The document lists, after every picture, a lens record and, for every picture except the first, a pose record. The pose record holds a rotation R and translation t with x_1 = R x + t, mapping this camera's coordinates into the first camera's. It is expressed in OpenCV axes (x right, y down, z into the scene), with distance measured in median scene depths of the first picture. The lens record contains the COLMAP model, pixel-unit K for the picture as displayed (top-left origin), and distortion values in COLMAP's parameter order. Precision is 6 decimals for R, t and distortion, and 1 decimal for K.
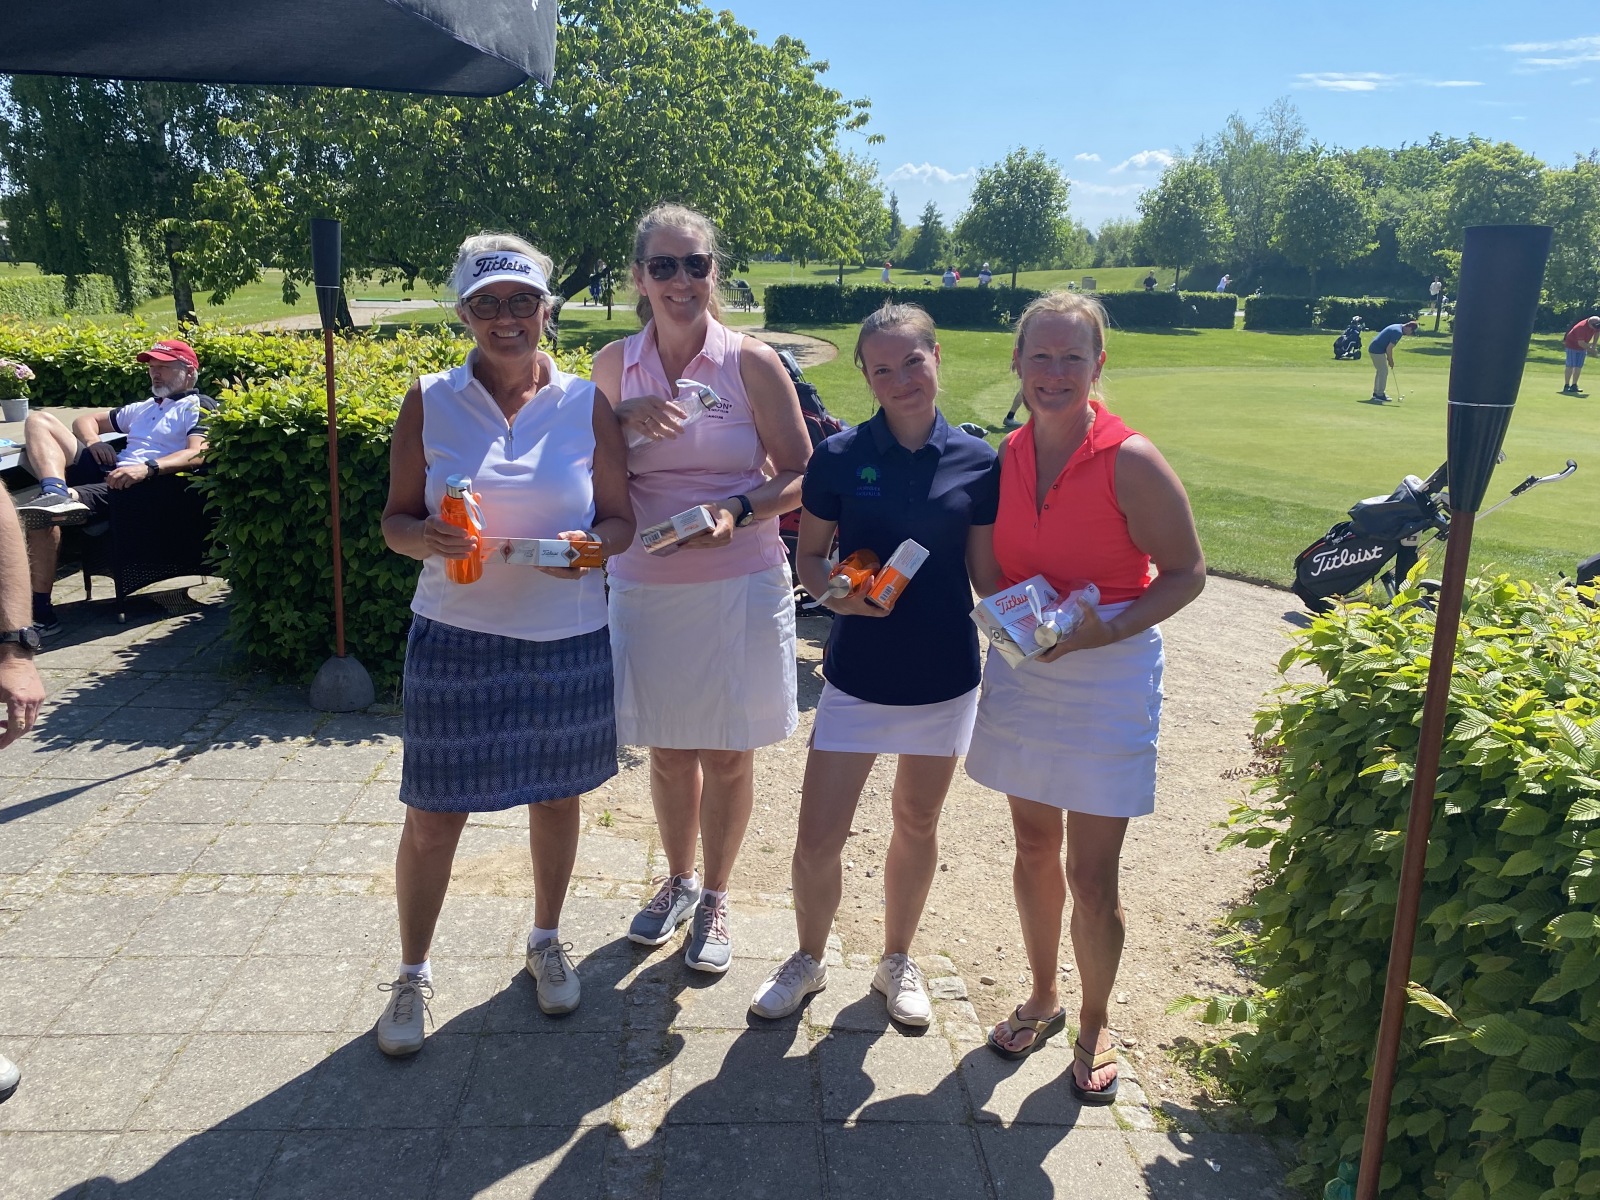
lens RADIAL K [[1240.2, 0, 825.8], [0, 1240.2, 602.6], [0, 0, 1]] dist [0.003824, 0.005103]
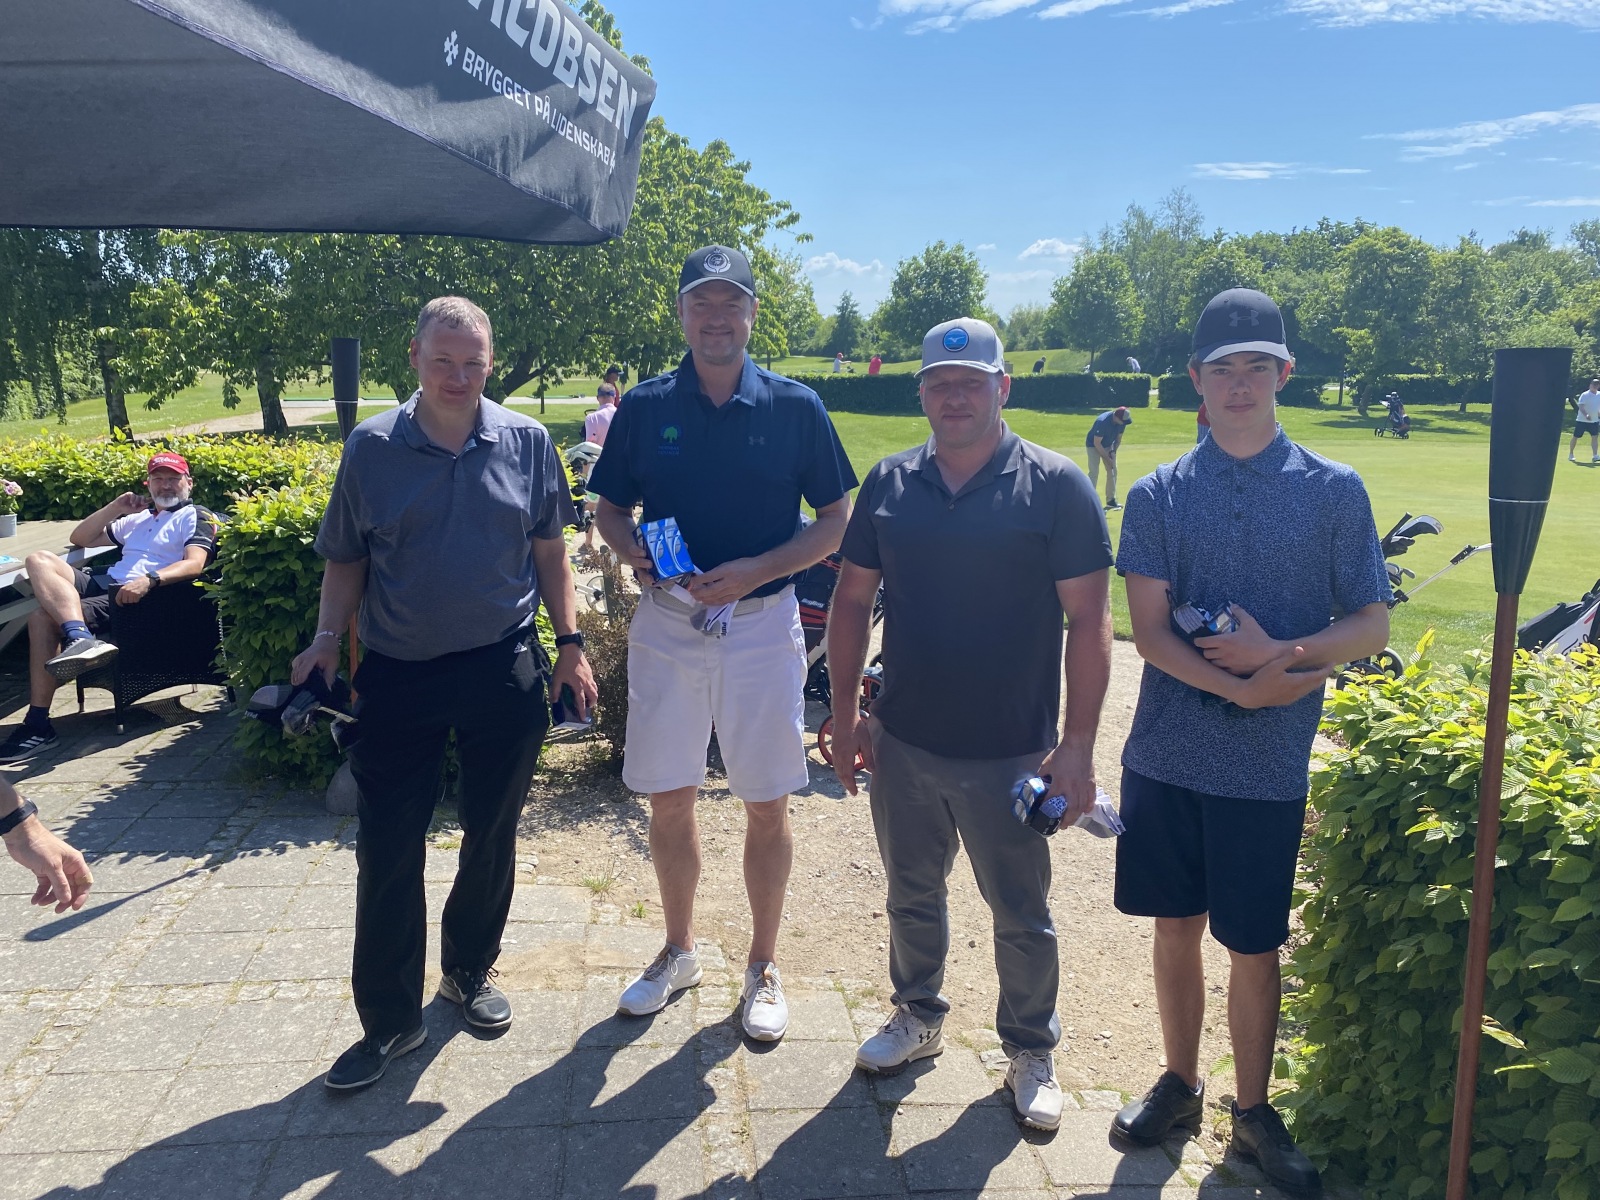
lens RADIAL K [[1248.5, 0, 795.8], [0, 1248.5, 590.8], [0, 0, 1]] dist [0.007402, 0.002749]
pose [[0.998413, -0.031105, 0.046954, -0.076189], [0.034548, 0.996630, -0.074394, -0.005722], [-0.044482, 0.075898, 0.996123, -0.044471]]
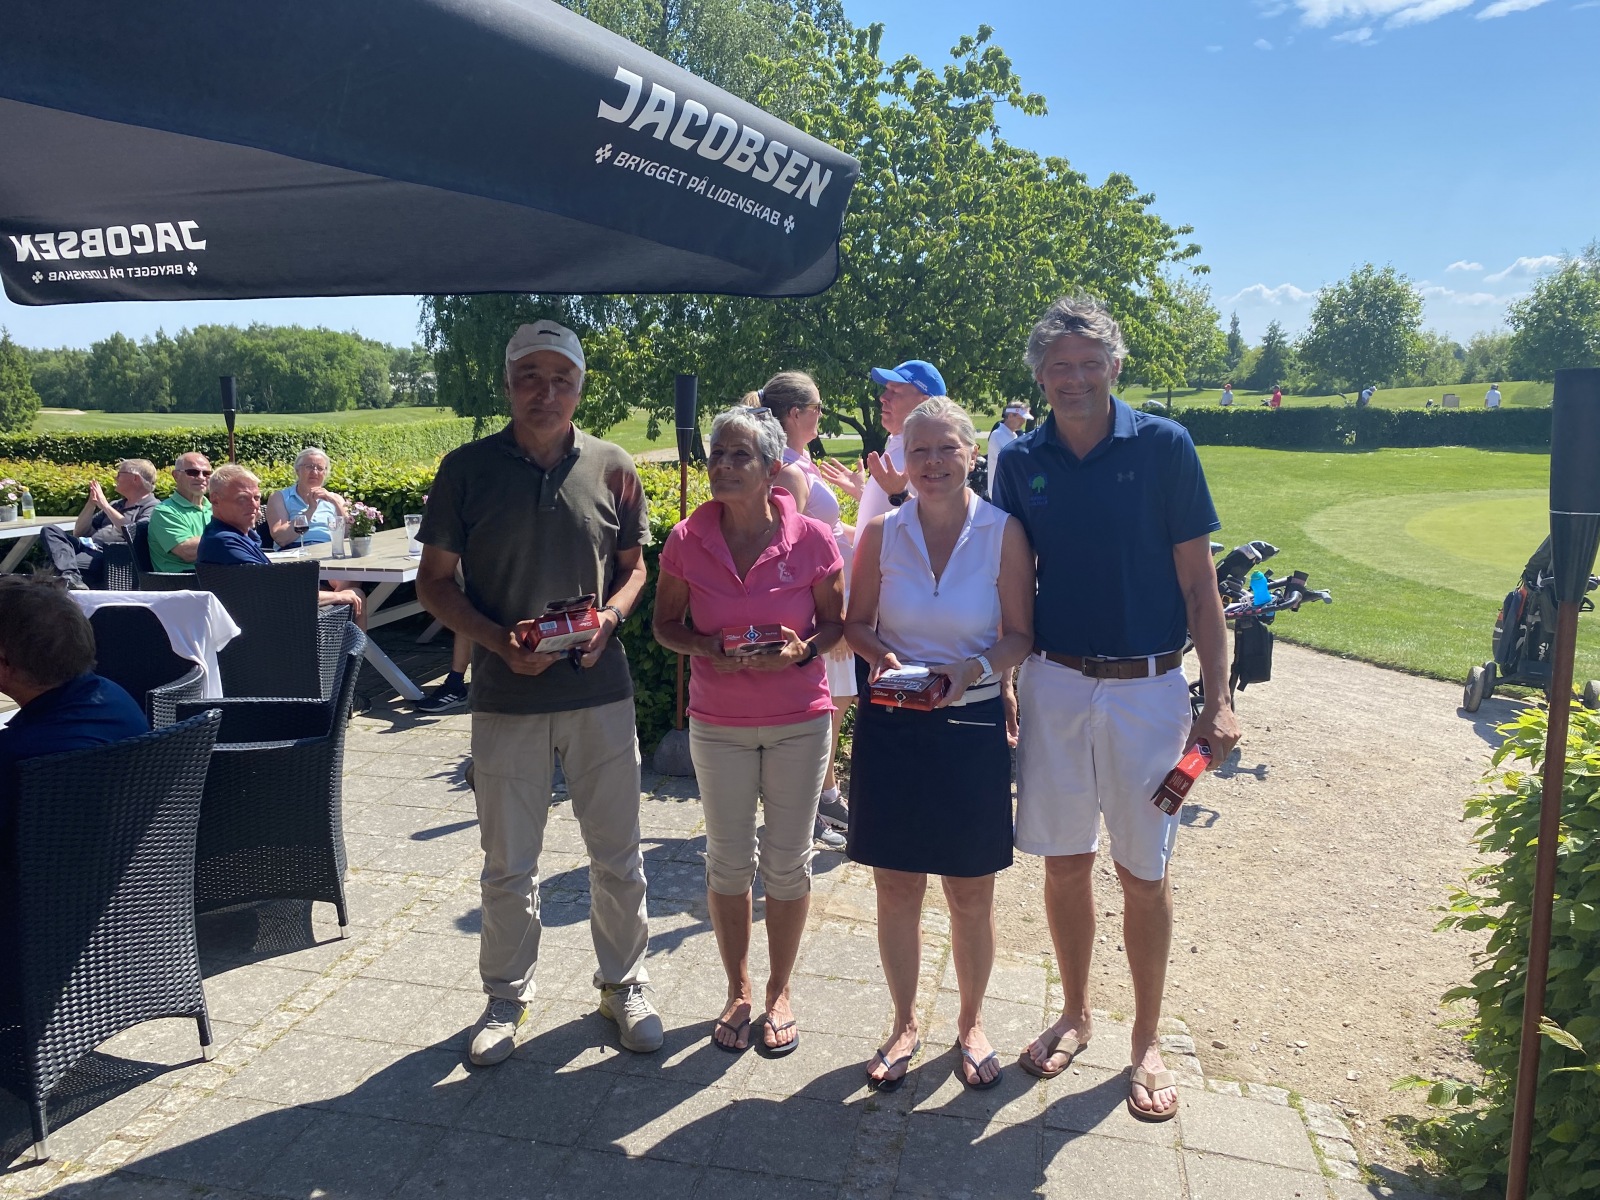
lens RADIAL K [[1263.2, 0, 800.0], [0, 1263.2, 600.0], [0, 0, 1]] dist [0.076922, -0.116053]
pose [[0.960476, 0.018596, -0.277740, 0.058310], [-0.047265, 0.994173, -0.096886, 0.031442], [0.274319, 0.106185, 0.955758, -0.147334]]
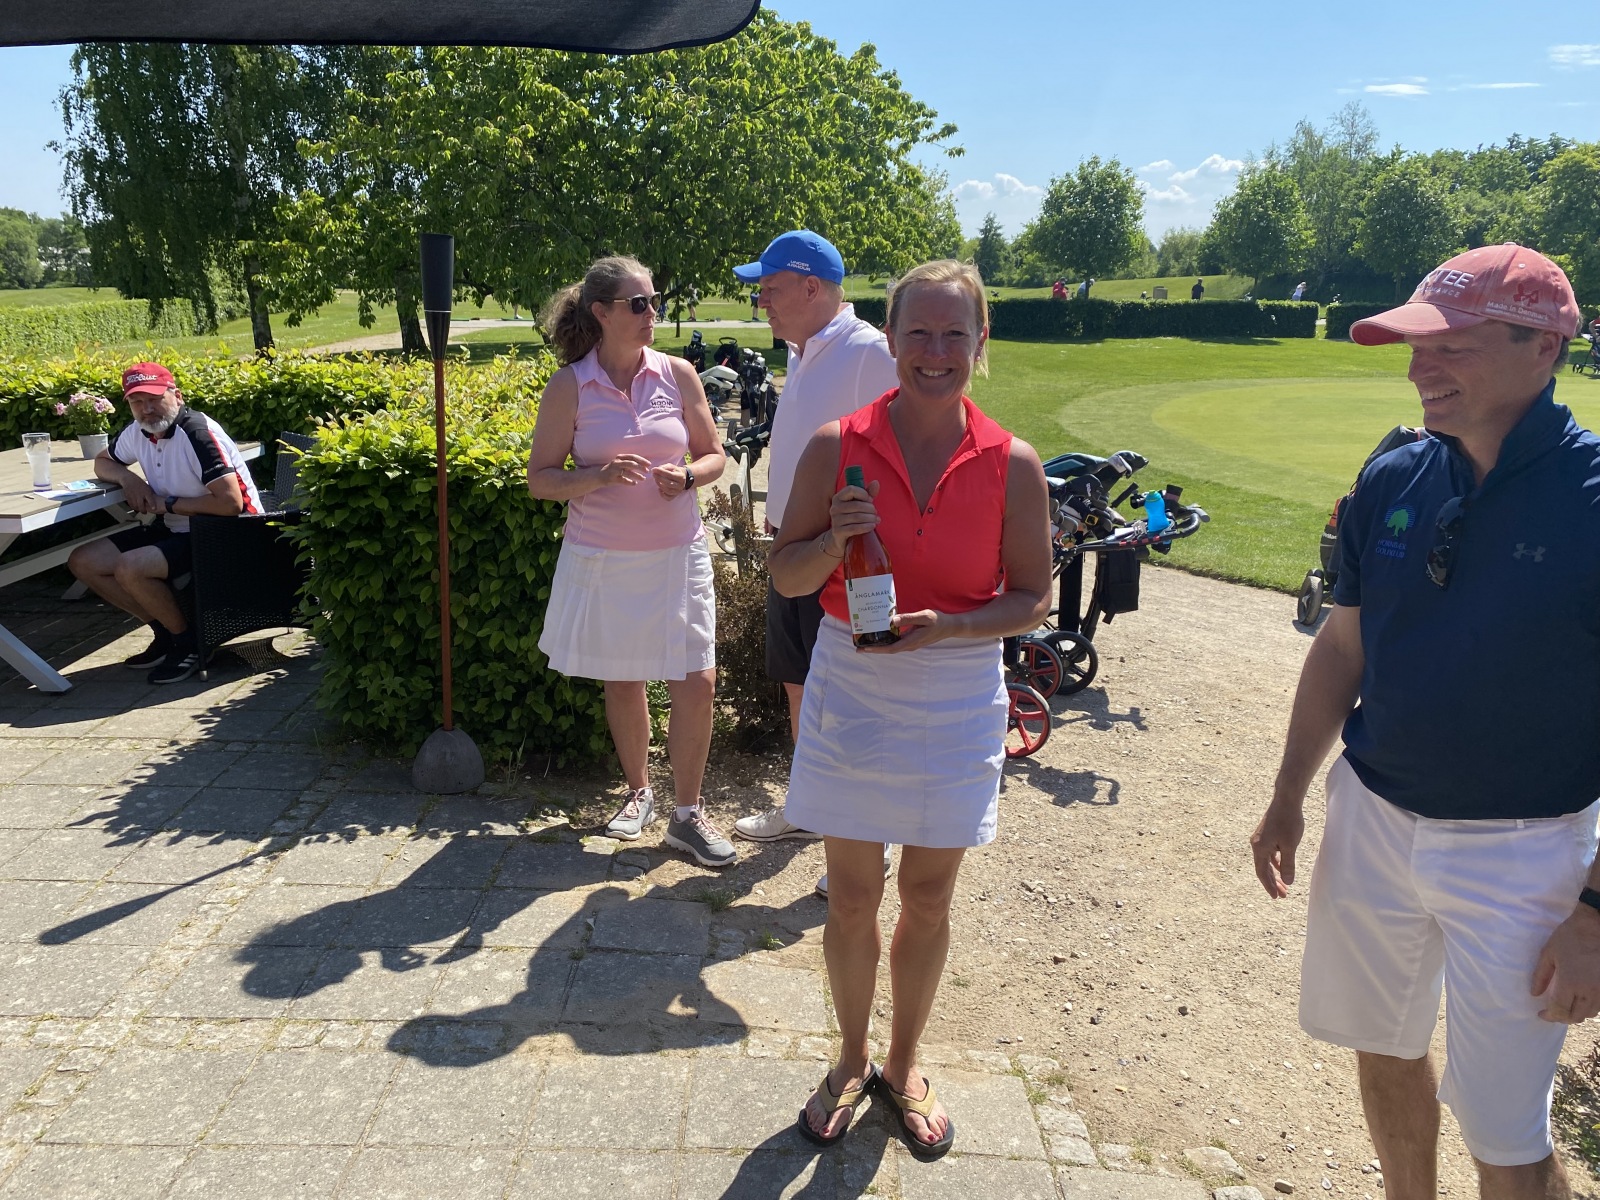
lens RADIAL K [[1214.6, 0, 800.0], [0, 1214.6, 581.5], [0, 0, 1]] dist [0.002556, 0.004197]
pose [[0.998609, -0.001155, -0.052718, -0.095755], [0.000019, 0.999768, -0.021549, -0.042803], [0.052731, 0.021518, 0.998377, 0.152431]]
